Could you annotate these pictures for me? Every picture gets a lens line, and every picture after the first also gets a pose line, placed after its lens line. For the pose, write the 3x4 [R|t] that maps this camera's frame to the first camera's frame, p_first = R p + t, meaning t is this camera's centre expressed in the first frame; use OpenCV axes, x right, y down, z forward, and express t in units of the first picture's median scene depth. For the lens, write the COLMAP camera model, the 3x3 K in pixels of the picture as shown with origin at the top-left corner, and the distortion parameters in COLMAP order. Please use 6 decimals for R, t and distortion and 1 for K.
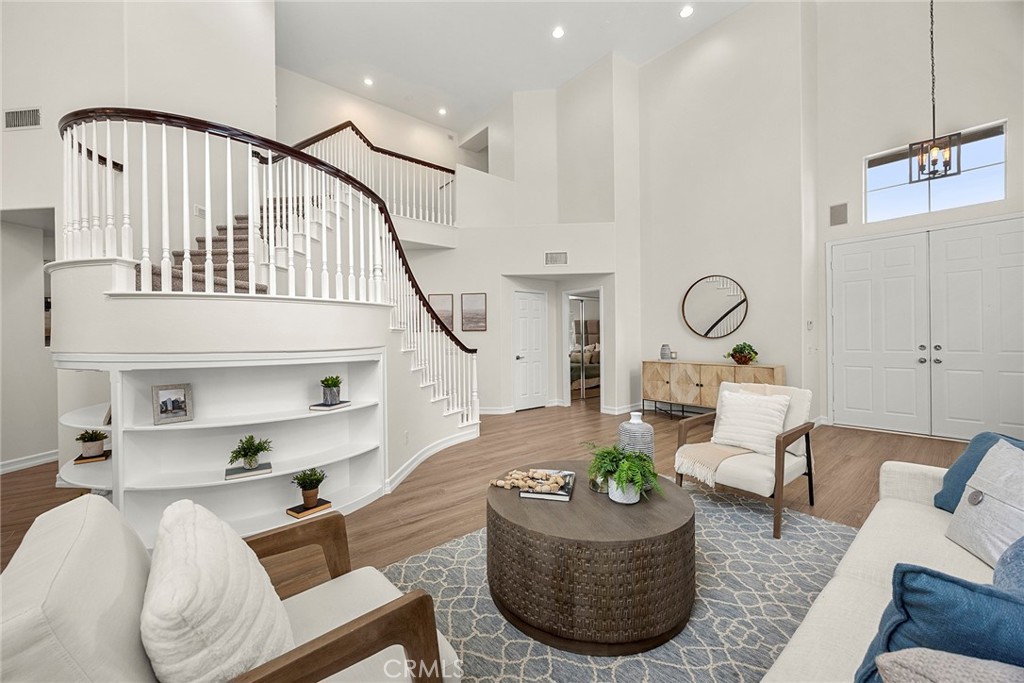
lens RADIAL K [[393.6, 0, 514.4], [0, 393.6, 338.4], [0, 0, 1]] dist [-0.000479, -0.001624]
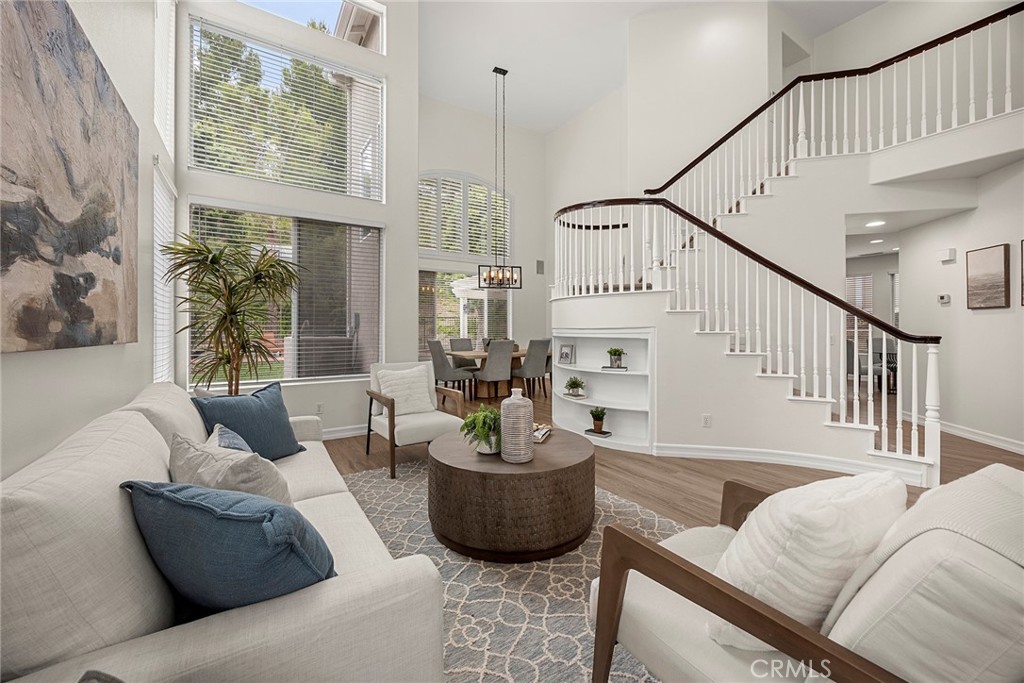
lens RADIAL K [[393.6, 0, 507.2], [0, 393.6, 331.8], [0, 0, 1]] dist [-0.000479, -0.001624]
pose [[-0.114214, 0.013458, -0.993365, 0.811583], [0.001111, 0.999909, 0.013419, 0.017421], [0.993456, 0.000429, -0.114218, 0.662527]]
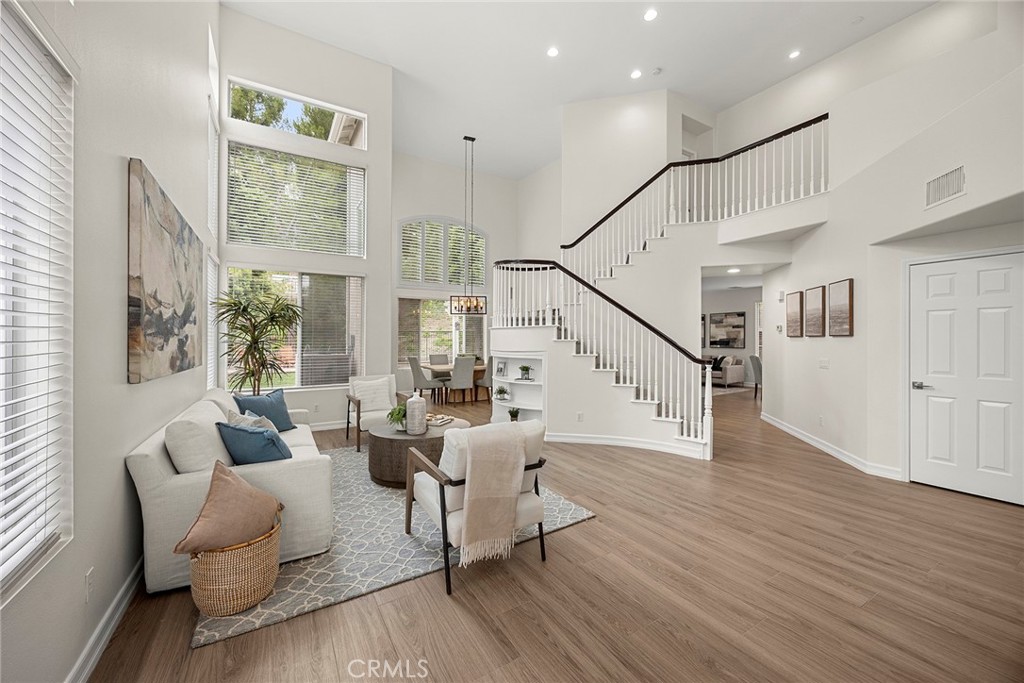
lens RADIAL K [[393.6, 0, 516.7], [0, 393.6, 339.0], [0, 0, 1]] dist [-0.000479, -0.001624]
pose [[-0.139610, 0.008499, -0.990170, 1.238029], [0.001292, 0.999964, 0.008401, -0.042060], [0.990206, -0.000106, -0.139616, 1.044958]]
